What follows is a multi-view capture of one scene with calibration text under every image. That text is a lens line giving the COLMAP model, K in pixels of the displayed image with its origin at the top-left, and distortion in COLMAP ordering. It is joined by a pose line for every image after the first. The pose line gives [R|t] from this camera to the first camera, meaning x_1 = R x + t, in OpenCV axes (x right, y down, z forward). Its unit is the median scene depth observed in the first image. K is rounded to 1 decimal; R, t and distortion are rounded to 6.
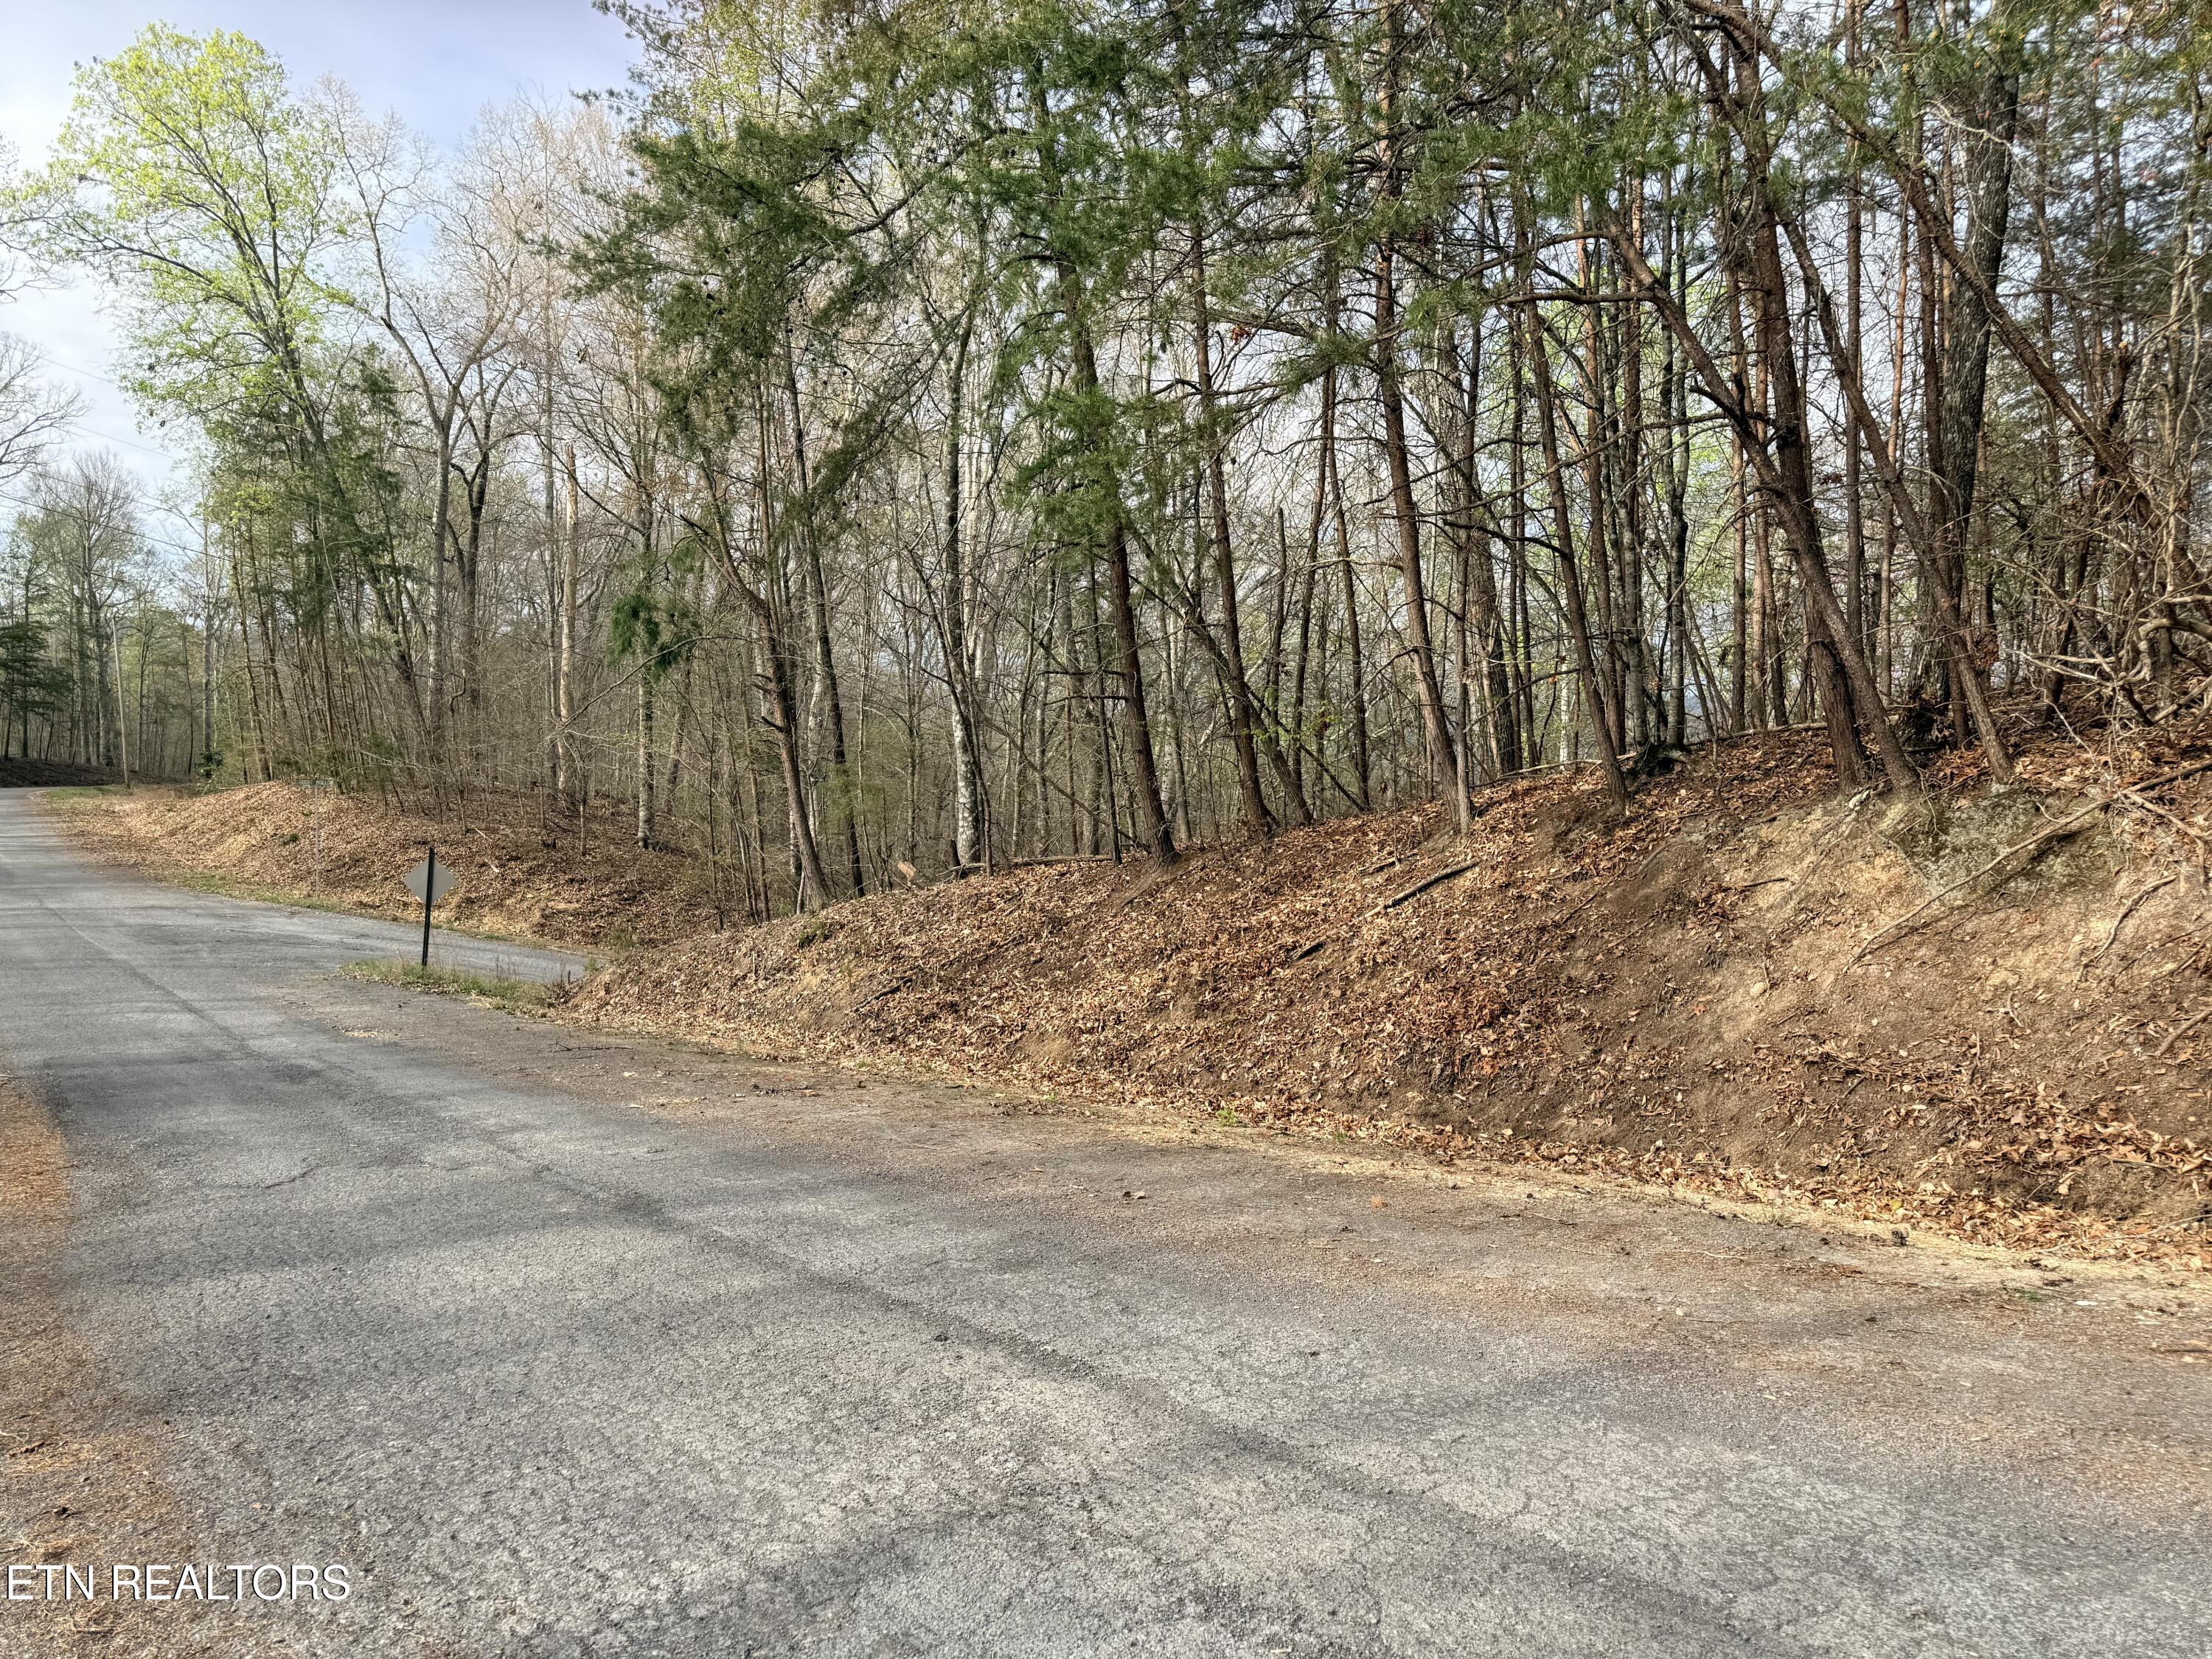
lens RADIAL K [[1556.7, 0, 1104.2], [0, 1556.7, 829.7], [0, 0, 1]] dist [0.081263, -0.094618]
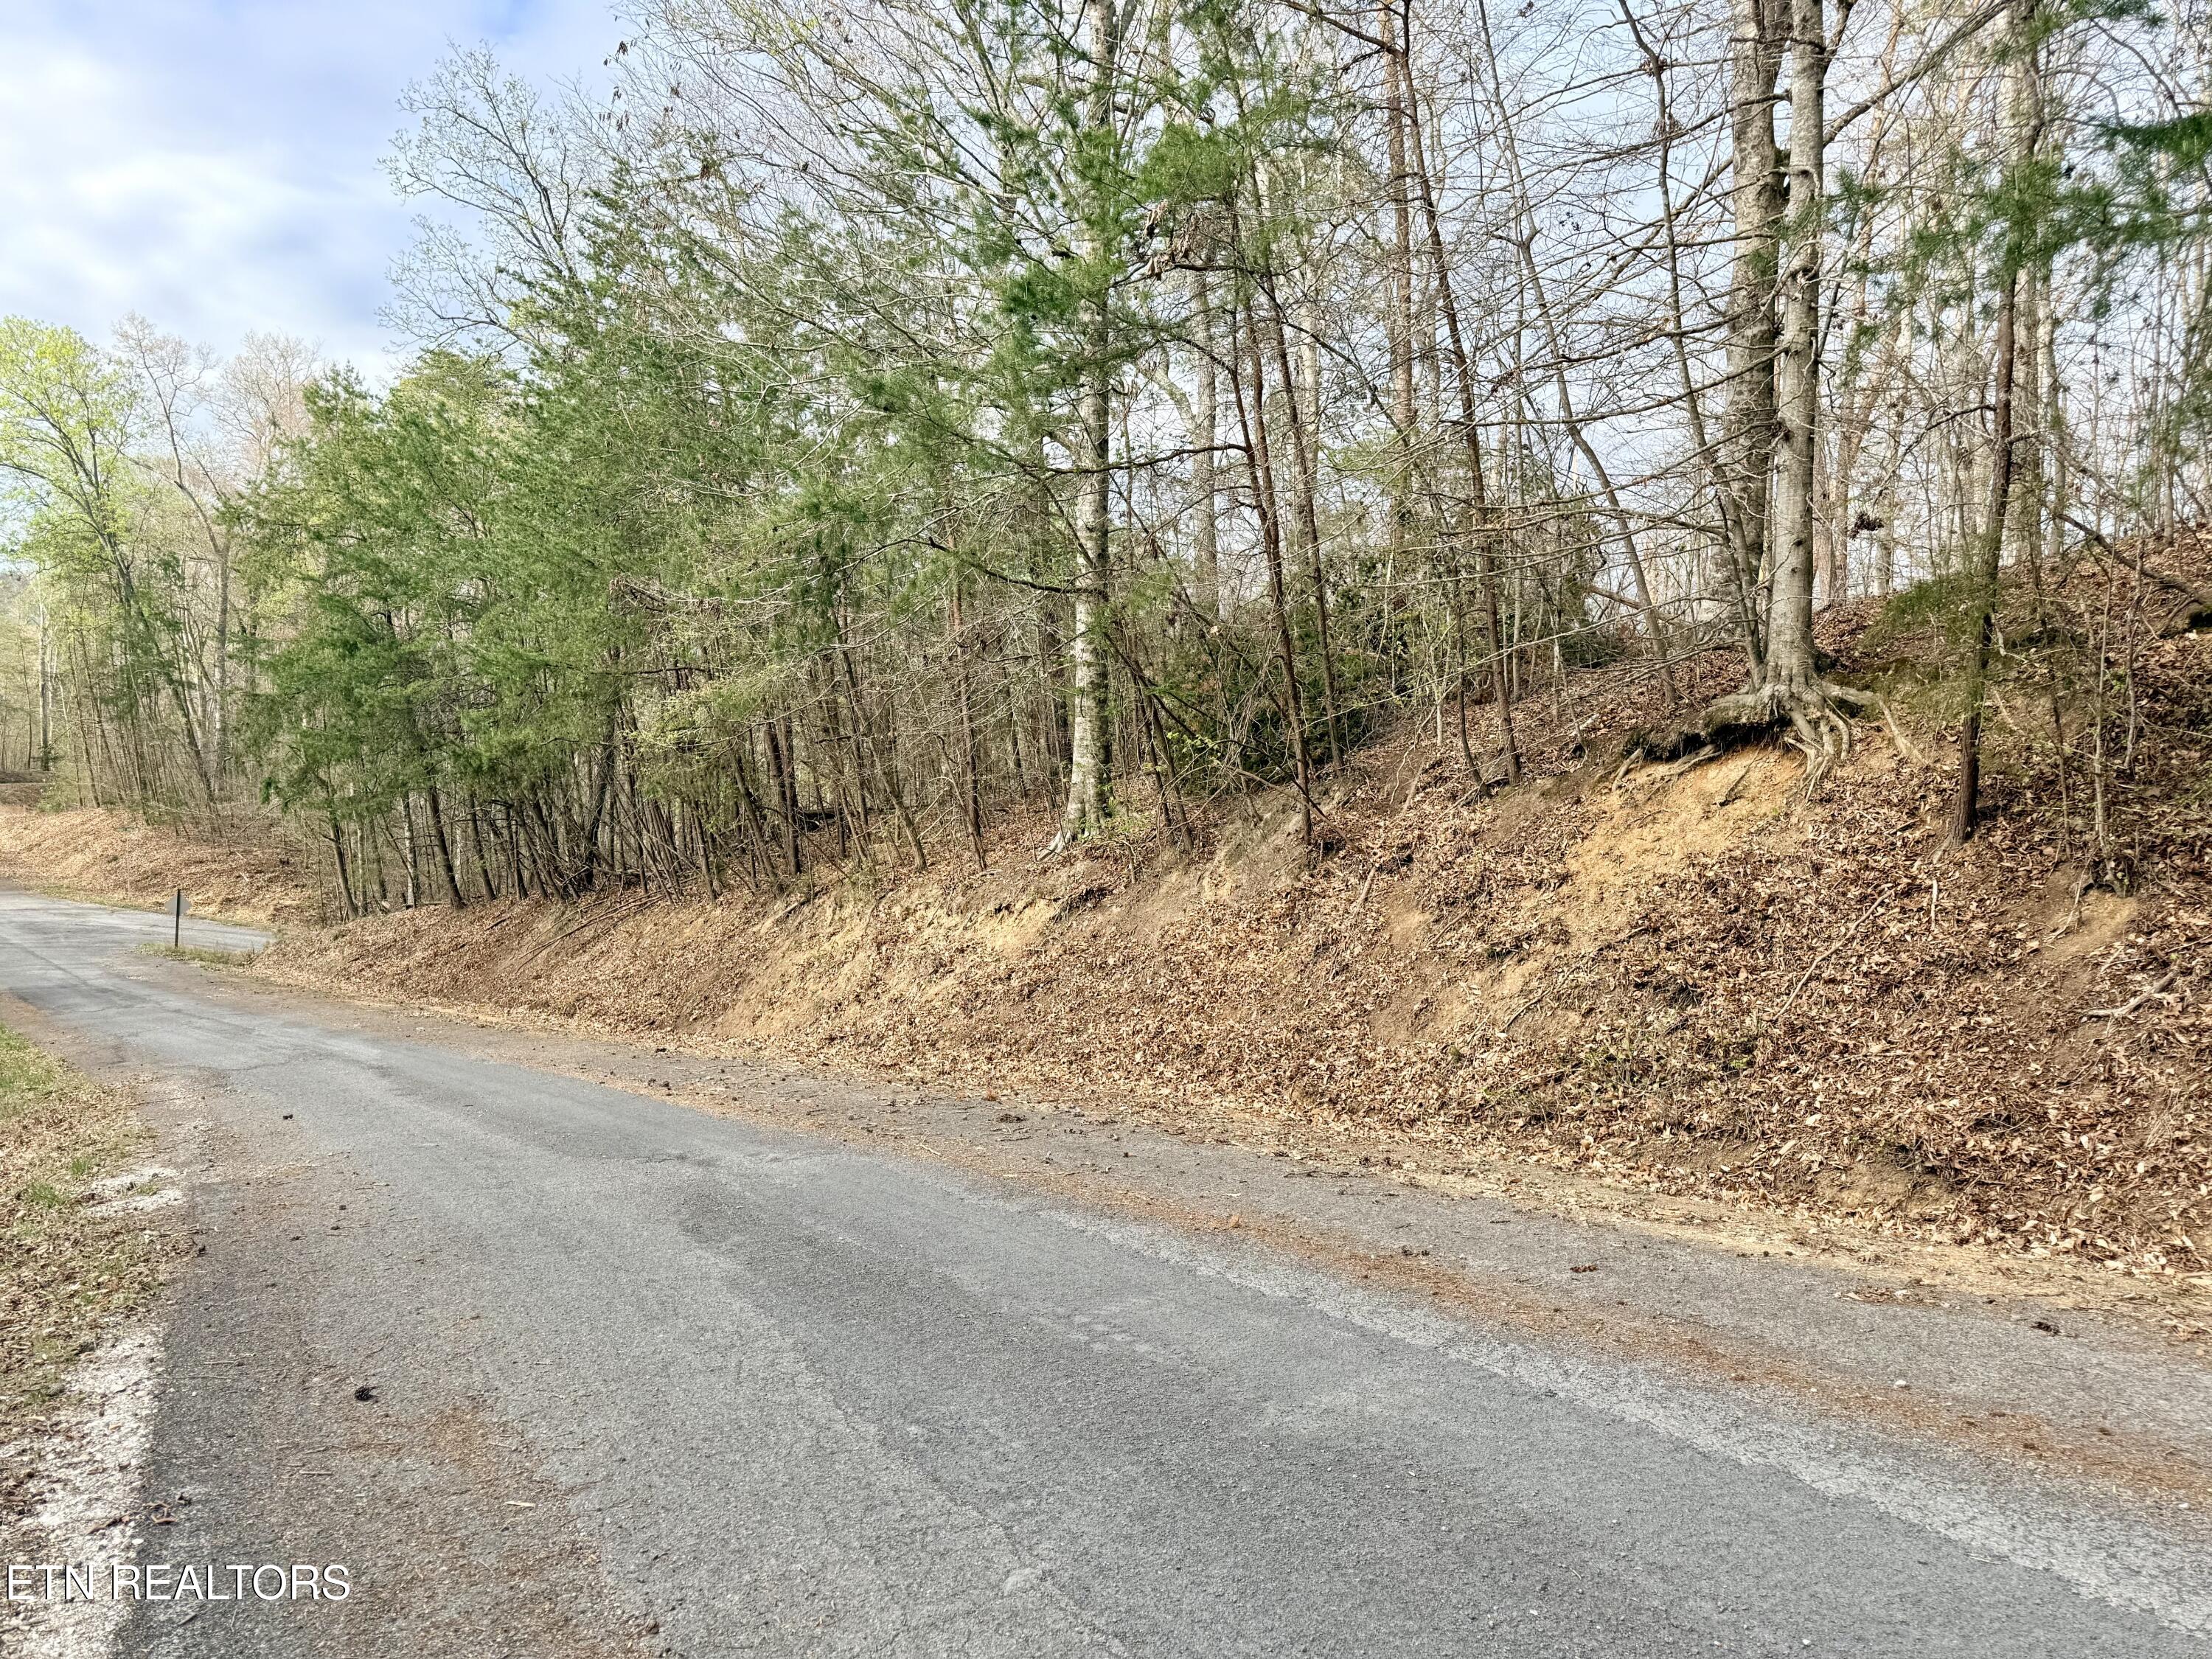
lens RADIAL K [[1556.7, 0, 1107.1], [0, 1556.7, 830.3], [0, 0, 1]] dist [0.081263, -0.094618]
pose [[0.996926, -0.002098, 0.078321, 0.362661], [-0.000363, 0.999507, 0.031397, -0.076690], [-0.078349, -0.031329, 0.996434, -0.672439]]
